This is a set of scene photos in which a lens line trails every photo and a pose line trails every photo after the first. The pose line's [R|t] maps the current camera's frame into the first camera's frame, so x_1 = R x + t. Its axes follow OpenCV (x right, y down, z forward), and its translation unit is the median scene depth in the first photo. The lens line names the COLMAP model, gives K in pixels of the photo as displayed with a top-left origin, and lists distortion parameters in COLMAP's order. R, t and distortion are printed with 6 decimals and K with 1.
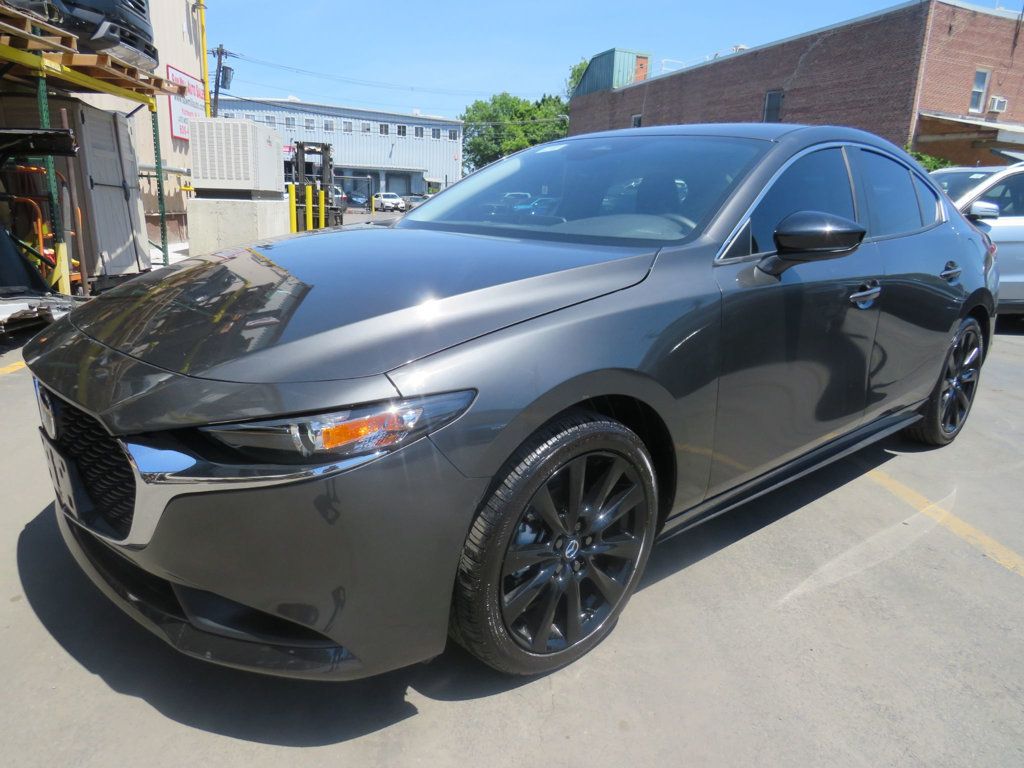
lens RADIAL K [[766.6, 0, 481.3], [0, 766.6, 383.4], [0, 0, 1]] dist [-0.021533, 0.000569]
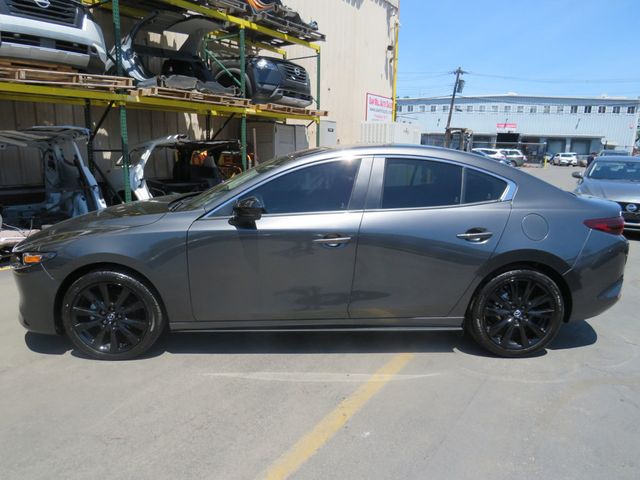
lens RADIAL K [[479.1, 0, 300.8], [0, 479.1, 239.6], [0, 0, 1]] dist [-0.021533, 0.000569]
pose [[0.756008, 0.106761, -0.645797, 0.113801], [-0.144522, 0.989486, -0.005606, -0.010083], [0.638409, 0.097570, 0.763488, 0.005975]]
